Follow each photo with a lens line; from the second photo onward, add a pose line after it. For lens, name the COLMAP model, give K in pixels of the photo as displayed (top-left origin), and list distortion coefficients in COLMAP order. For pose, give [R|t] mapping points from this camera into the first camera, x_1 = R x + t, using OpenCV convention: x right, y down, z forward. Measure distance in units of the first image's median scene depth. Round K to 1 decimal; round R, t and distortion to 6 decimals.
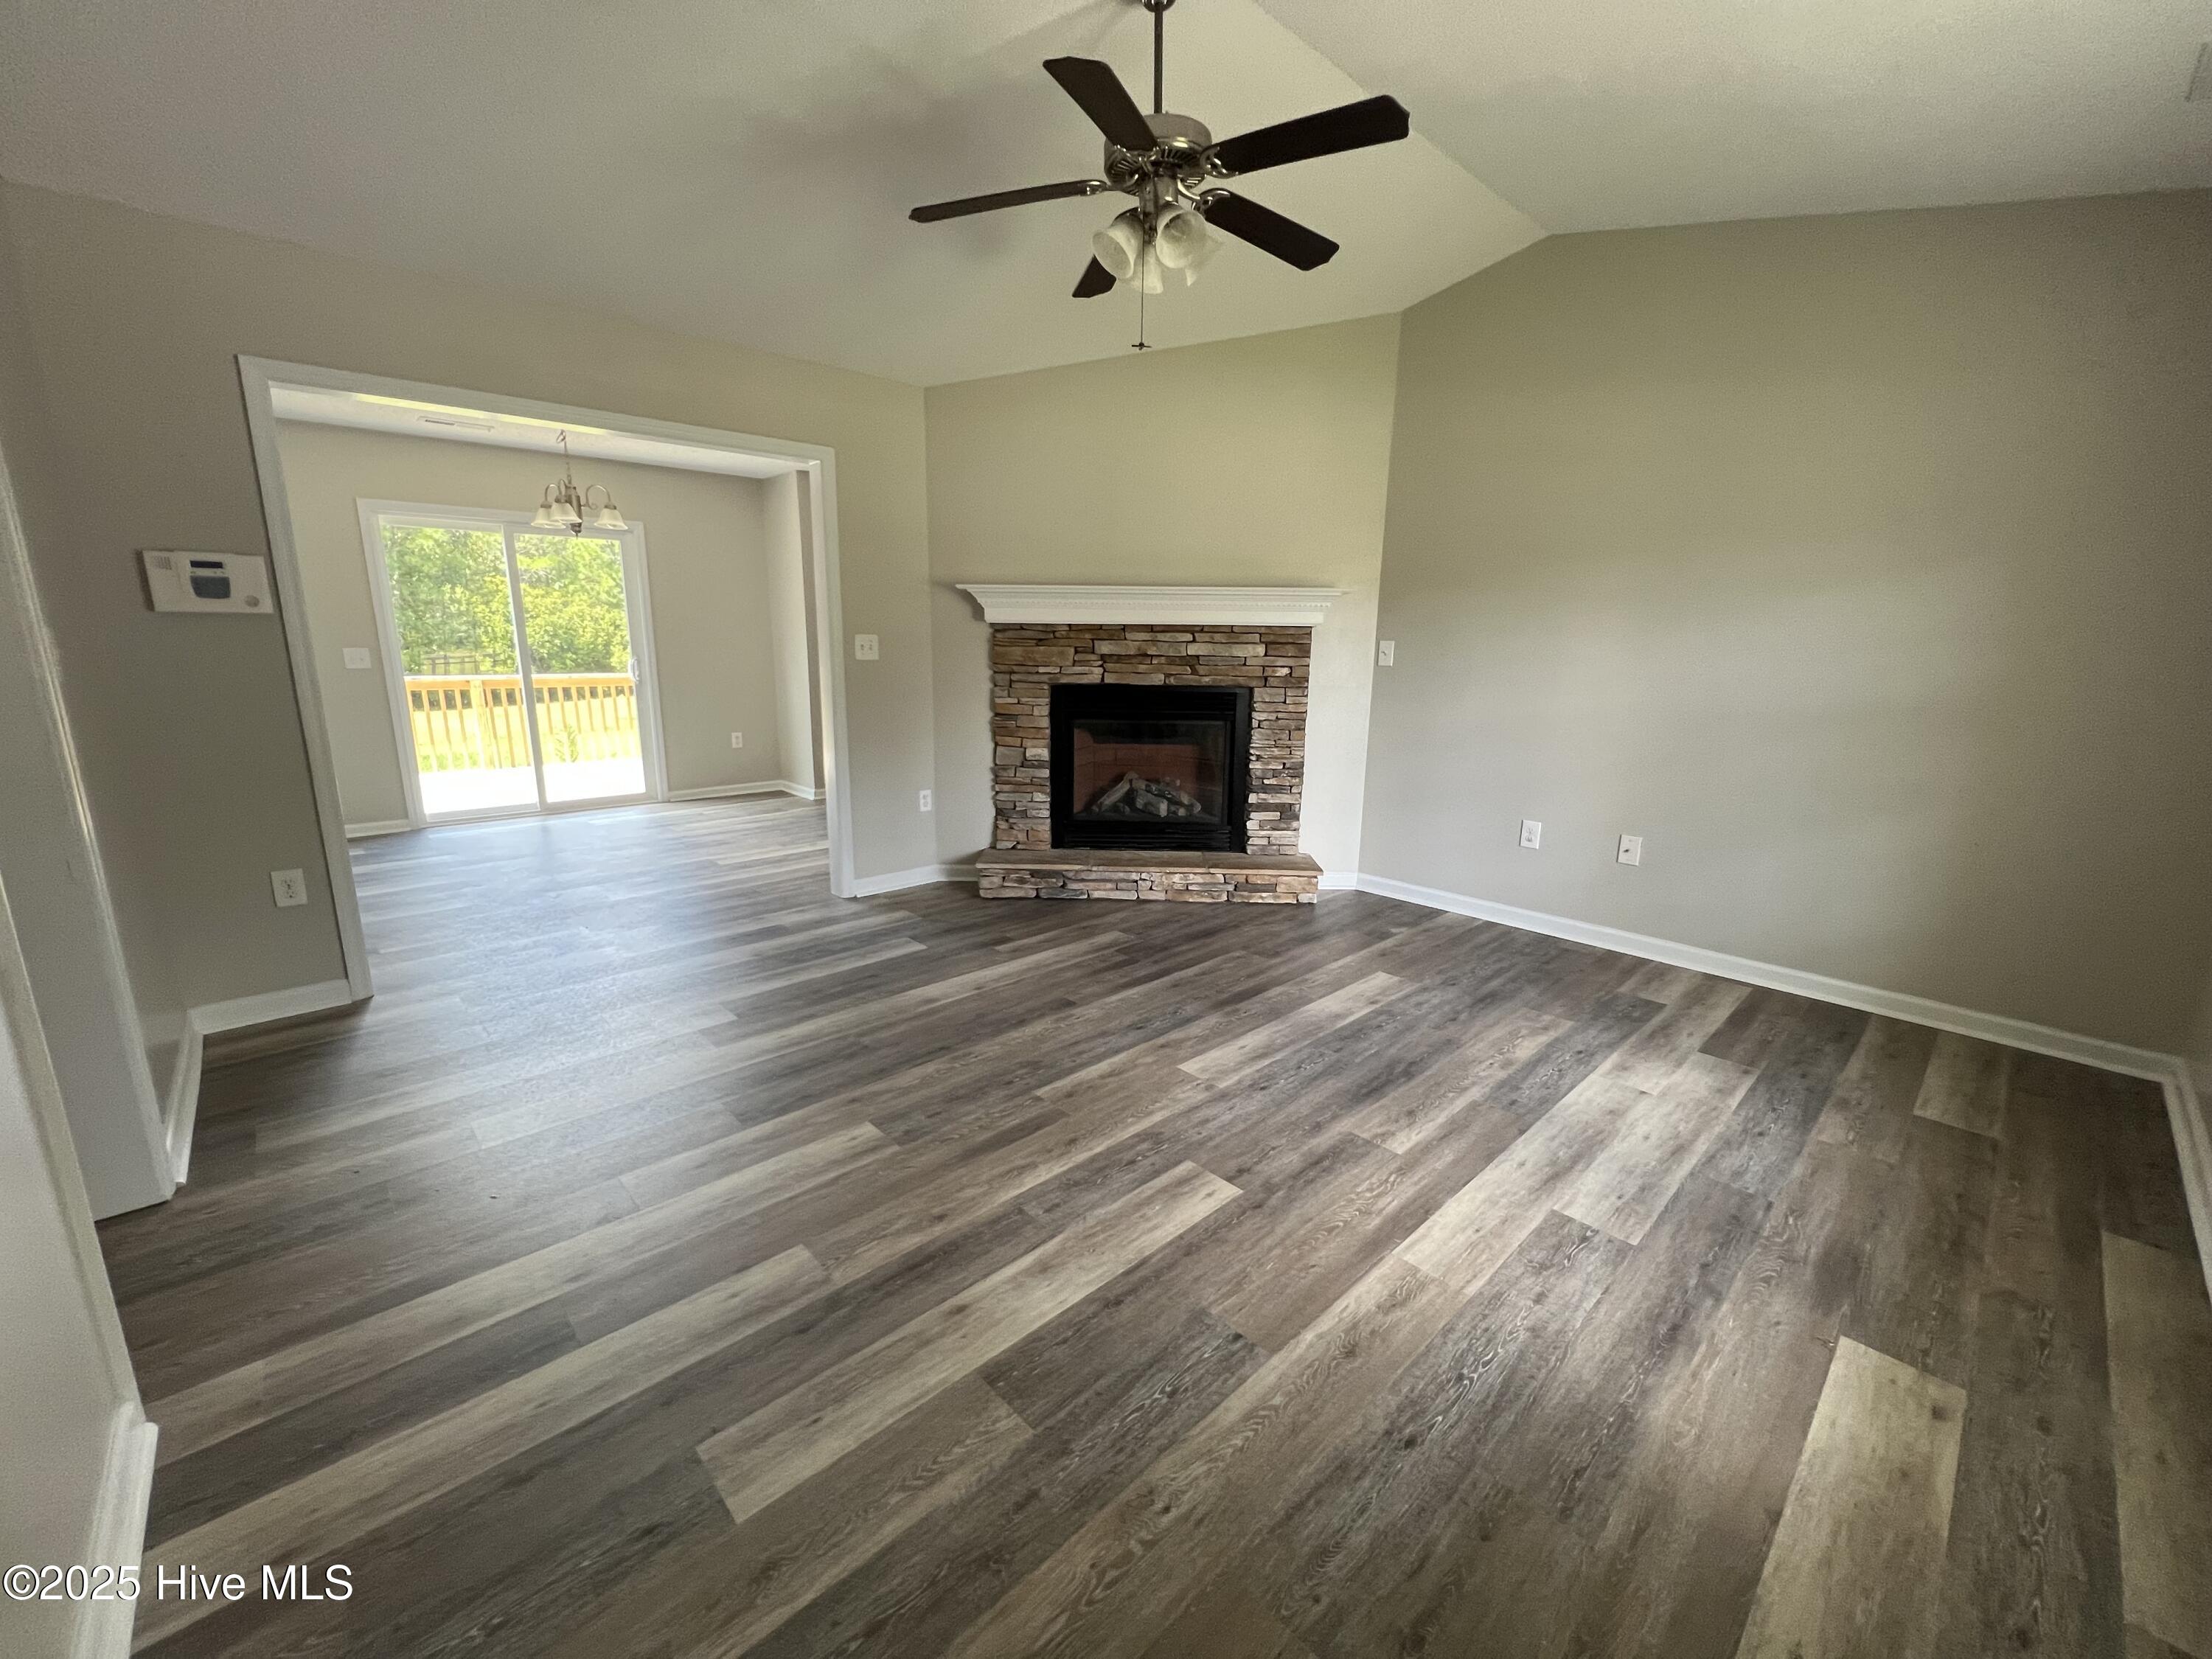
lens RADIAL K [[887.8, 0, 1101.9], [0, 887.8, 837.0], [0, 0, 1]] dist [0.002301, -0.000125]
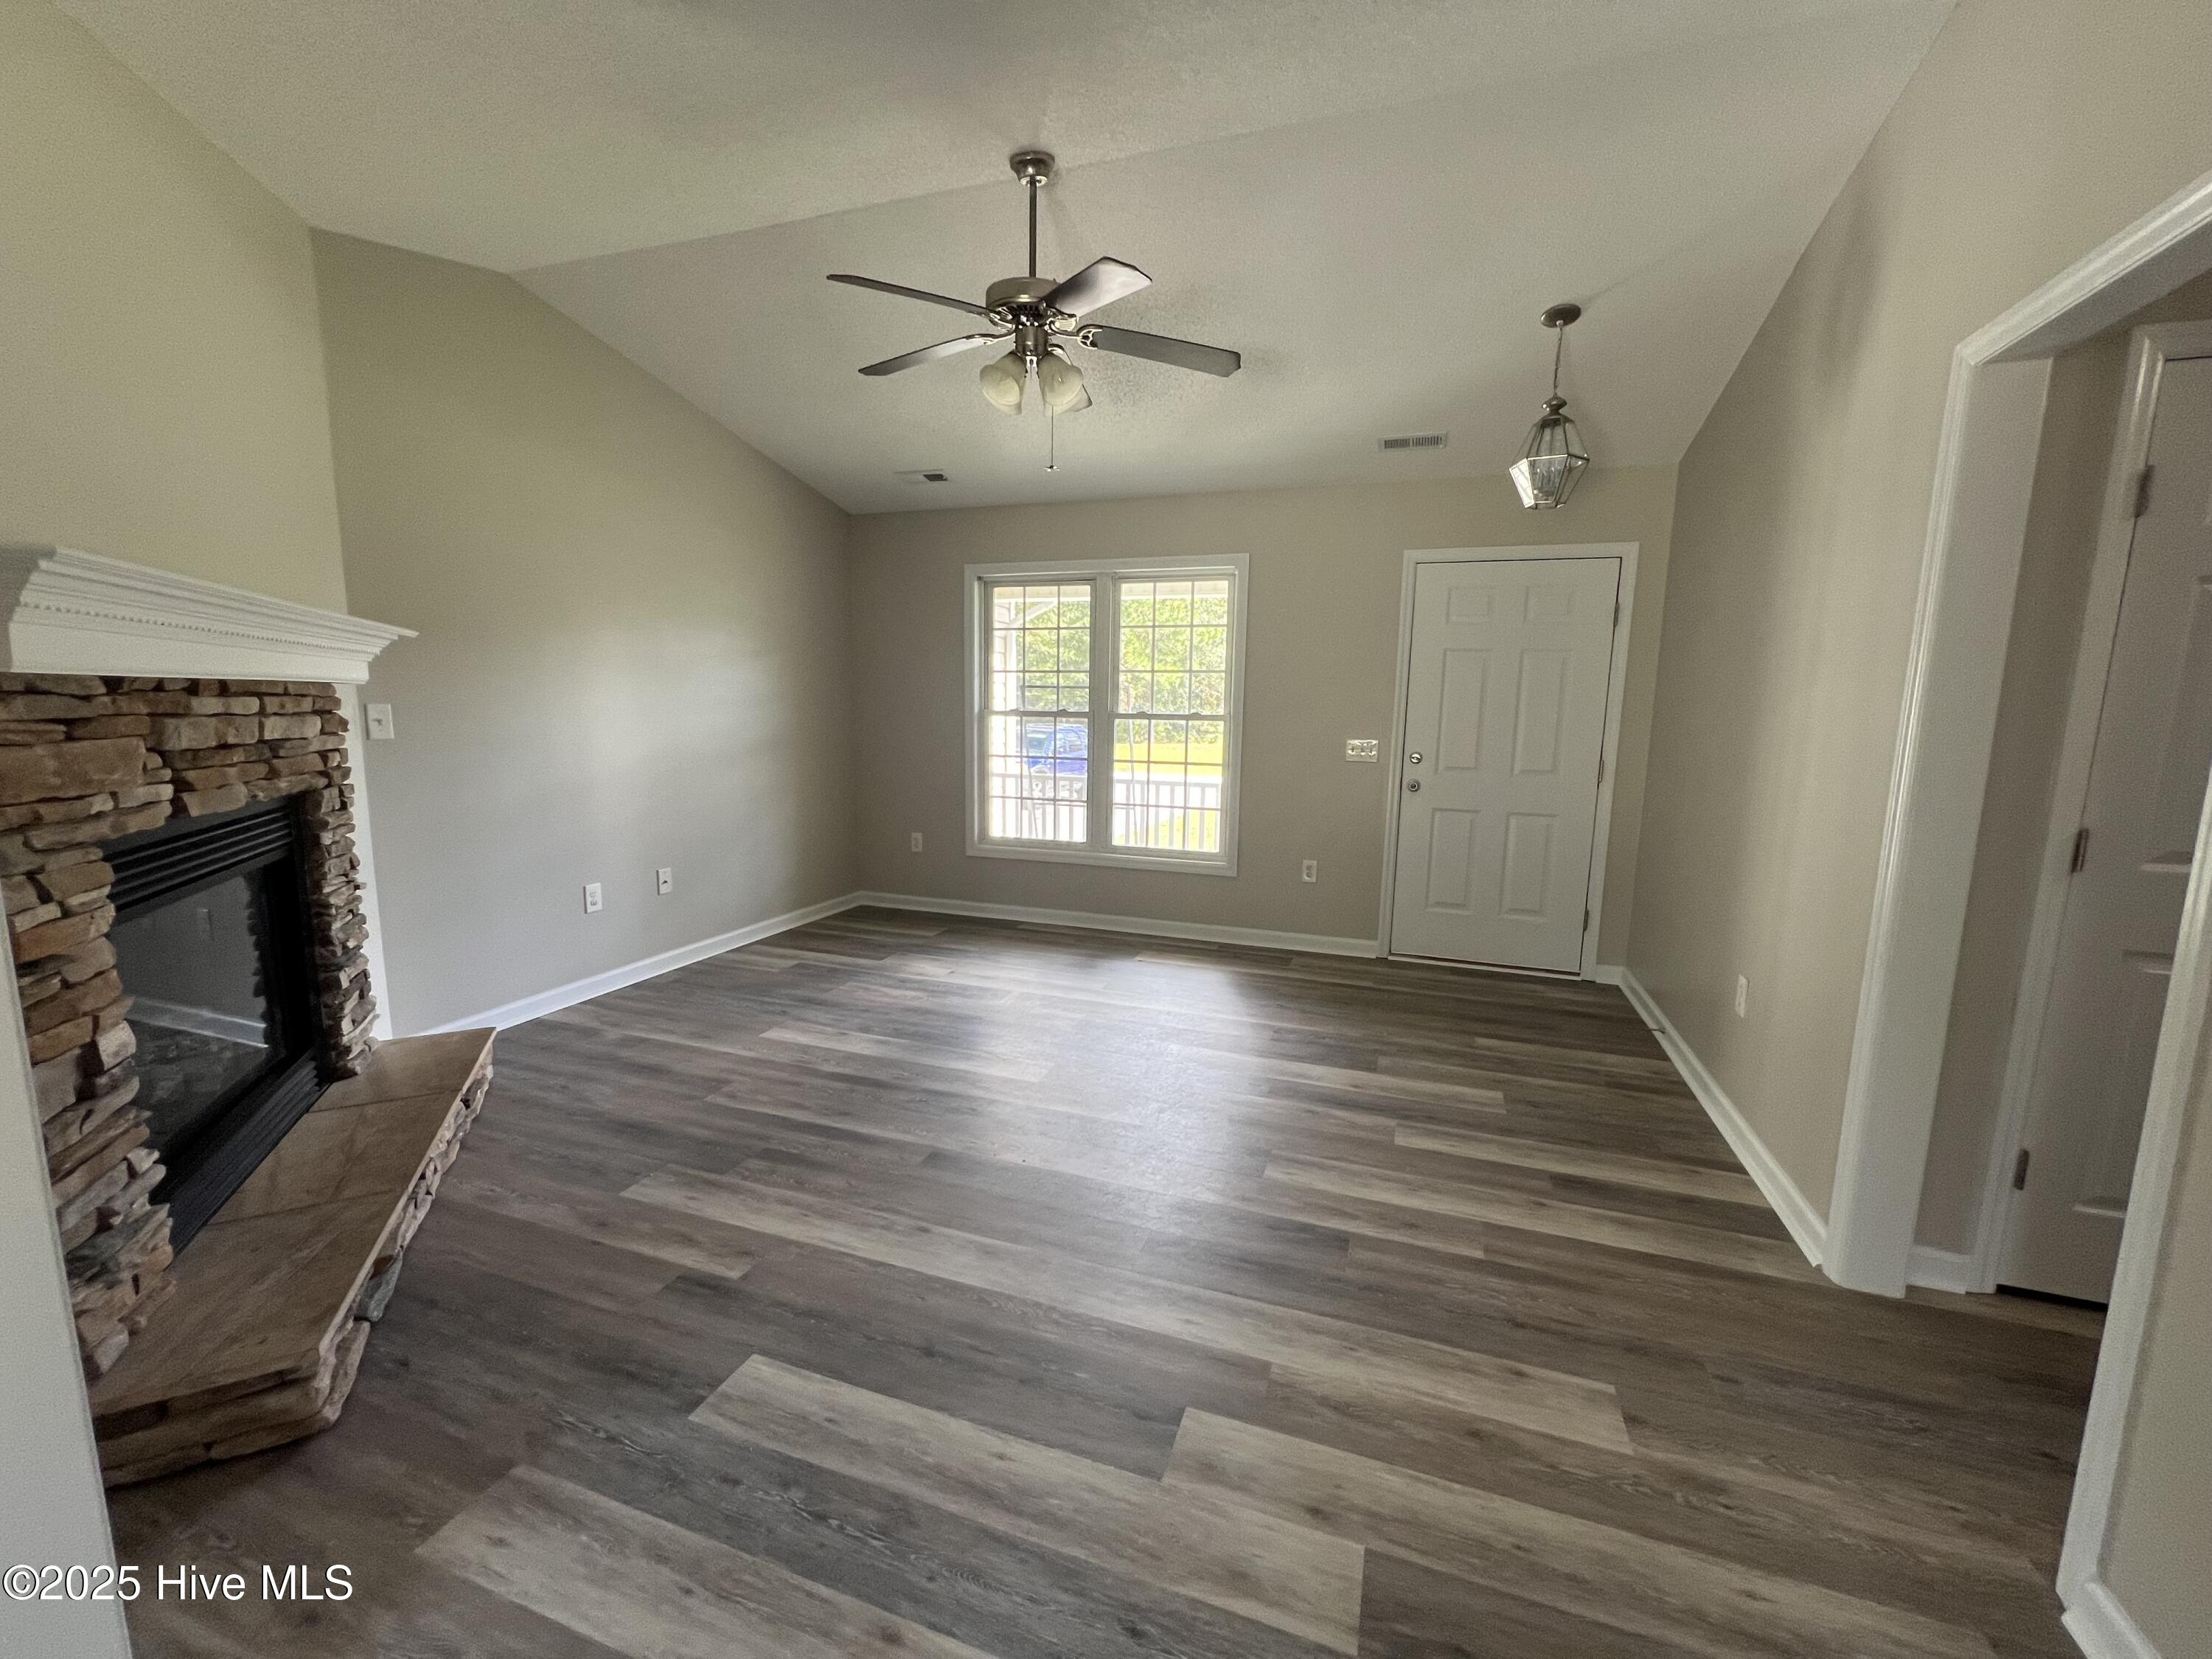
lens RADIAL K [[887.8, 0, 1108.5], [0, 887.8, 832.5], [0, 0, 1]] dist [0.002301, -0.000125]
pose [[-0.462117, -0.149681, 0.874096, -0.697565], [0.173648, 0.951300, 0.254706, -0.248468], [-0.869652, 0.269489, -0.413620, 0.998734]]
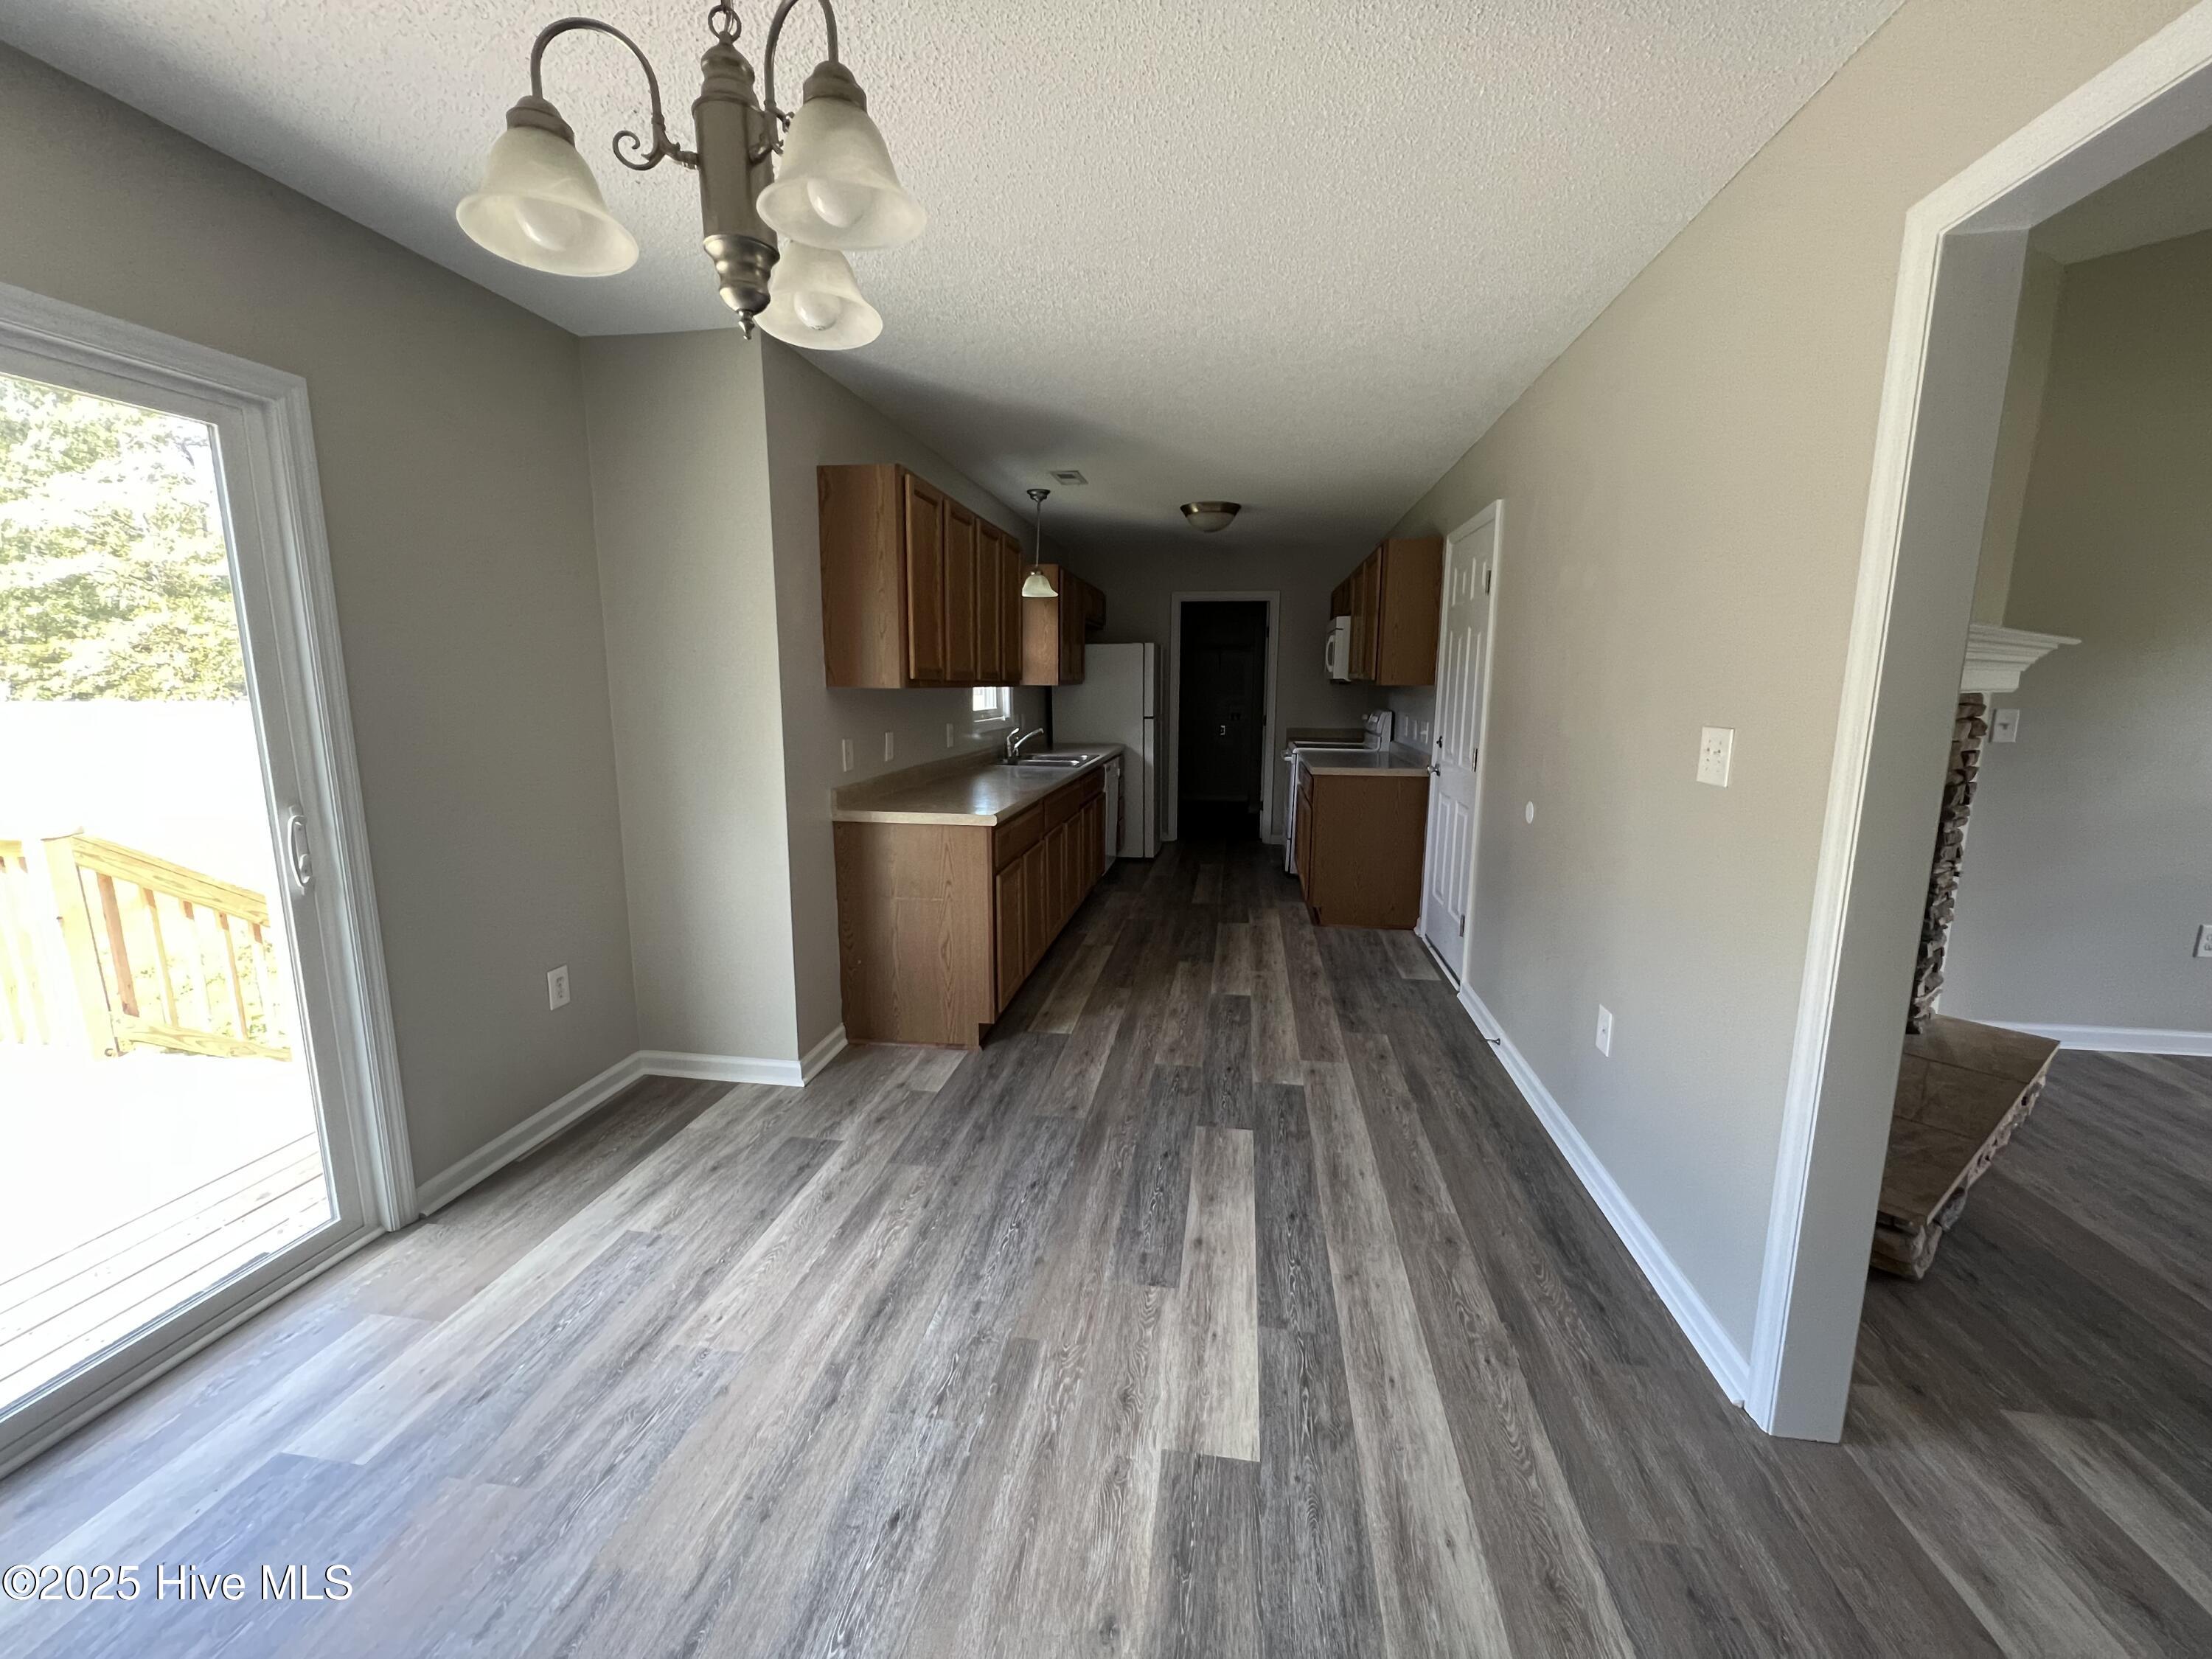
lens RADIAL K [[887.8, 0, 1104.7], [0, 887.8, 833.1], [0, 0, 1]] dist [0.002301, -0.000125]
pose [[0.784176, -0.116108, 0.609580, -0.898882], [0.145889, 0.989301, 0.000759, -0.280957], [-0.603146, 0.088335, 0.792724, 1.070232]]
